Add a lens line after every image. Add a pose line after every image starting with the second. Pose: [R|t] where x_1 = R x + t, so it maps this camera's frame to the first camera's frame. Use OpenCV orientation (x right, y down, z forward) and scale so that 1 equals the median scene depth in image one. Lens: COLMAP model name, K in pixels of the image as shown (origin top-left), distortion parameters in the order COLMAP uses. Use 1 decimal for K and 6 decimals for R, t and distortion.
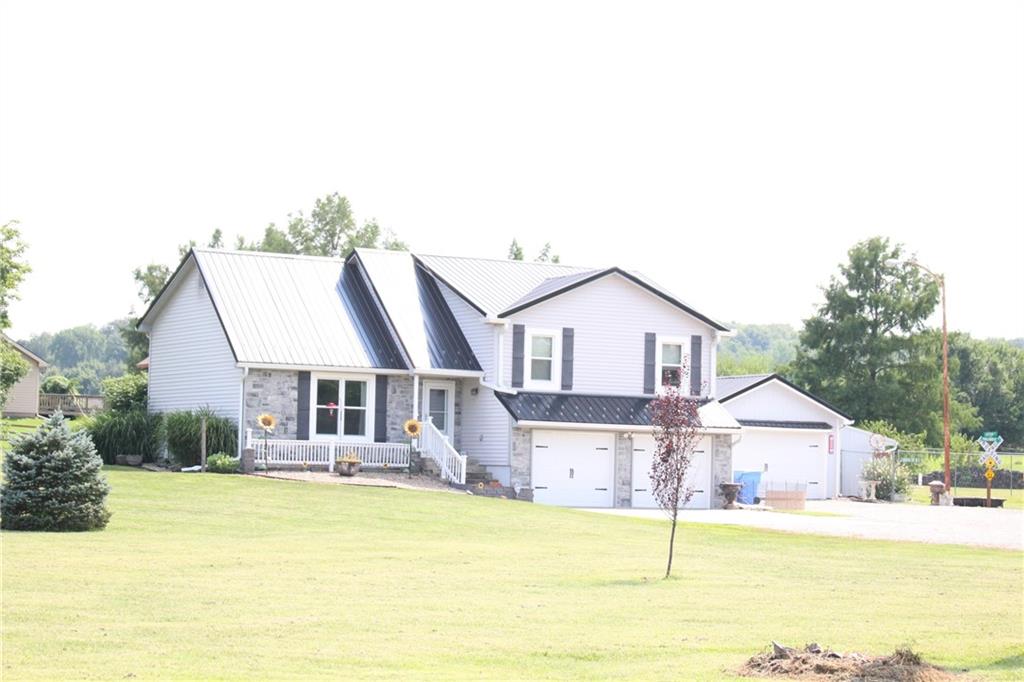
lens RADIAL K [[2122.7, 0, 512.0], [0, 2122.7, 341.0], [0, 0, 1]] dist [0.022955, -0.031707]
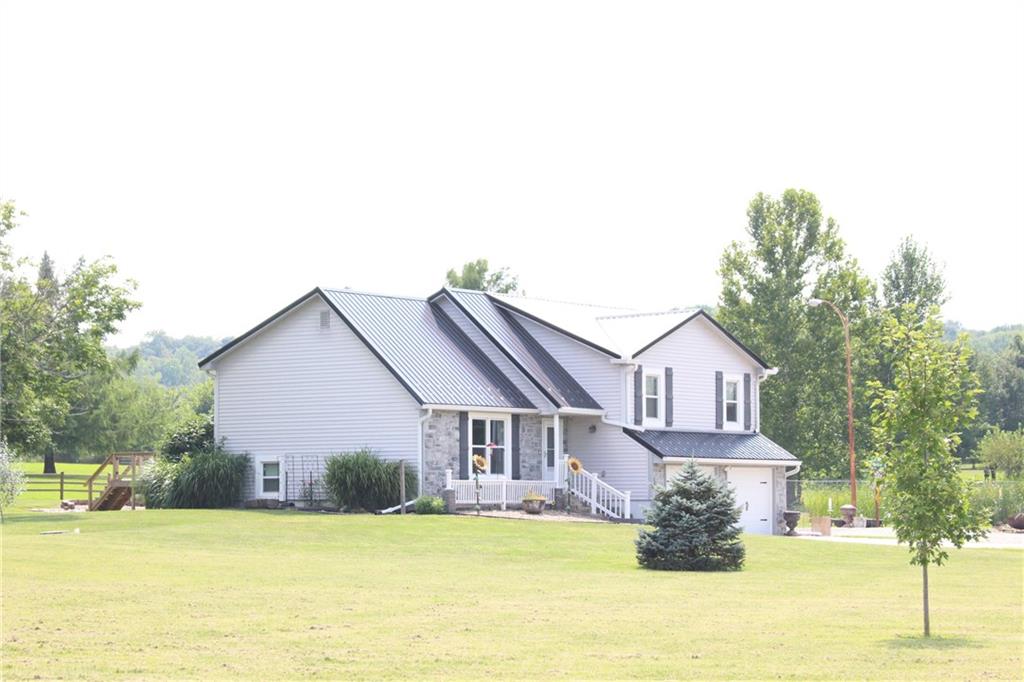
lens RADIAL K [[2393.3, 0, 512.0], [0, 2393.3, 341.0], [0, 0, 1]] dist [0.069660, 0.172888]
pose [[0.914519, 0.002663, 0.404535, -0.529156], [-0.001609, 0.999994, -0.002943, -0.015835], [-0.404540, 0.002041, 0.914518, -0.052125]]
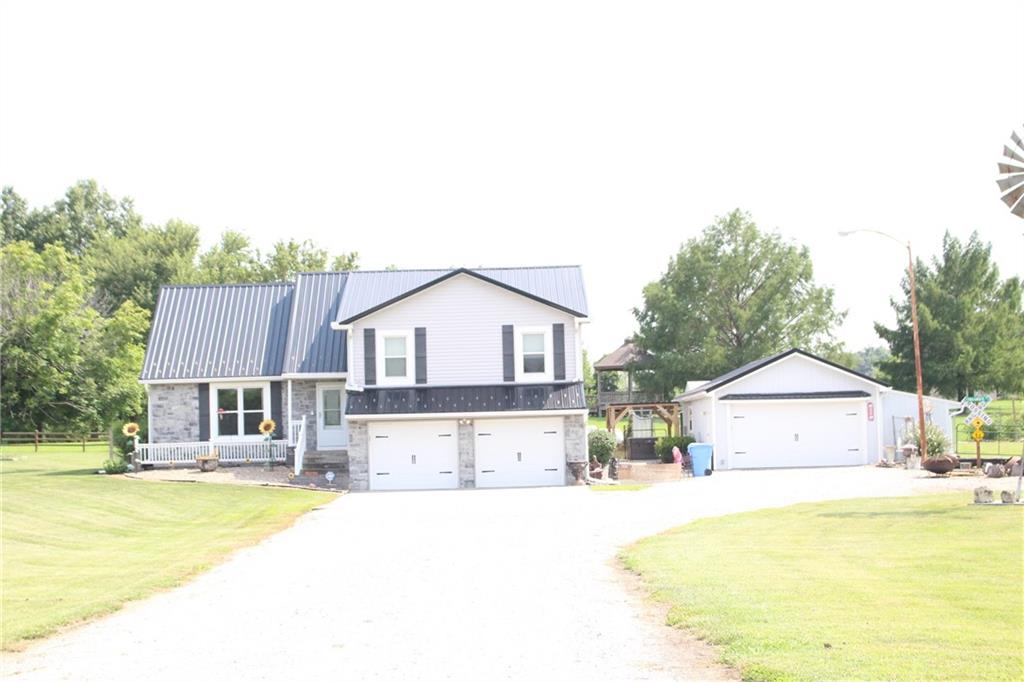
lens RADIAL K [[1752.1, 0, 512.0], [0, 1752.1, 341.0], [0, 0, 1]] dist [-0.016513, 0.036515]
pose [[0.880317, -0.076112, -0.468241, 0.500884], [0.076381, 0.996908, -0.018447, 0.021541], [0.468197, -0.019525, 0.883408, 0.218130]]
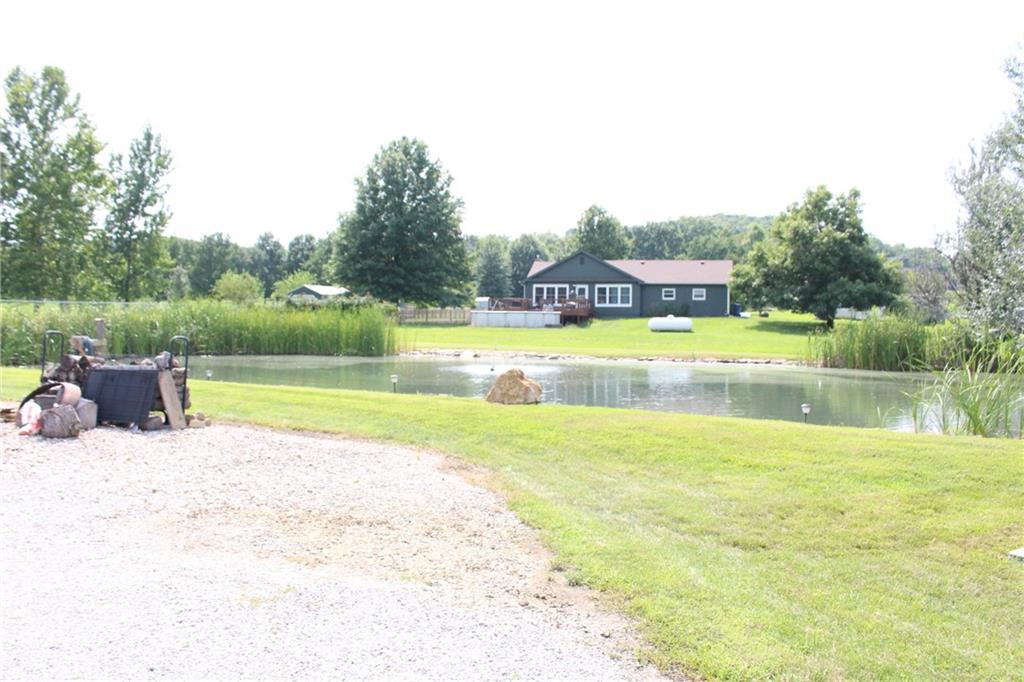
lens RADIAL K [[854.4, 0, 512.0], [0, 854.4, 341.0], [0, 0, 1]] dist [-0.160232, 0.146239]
pose [[0.628926, -0.033064, 0.776762, 0.232487], [-0.047779, 0.995563, 0.081063, 0.050929], [-0.775996, -0.088096, 0.624556, 0.881281]]
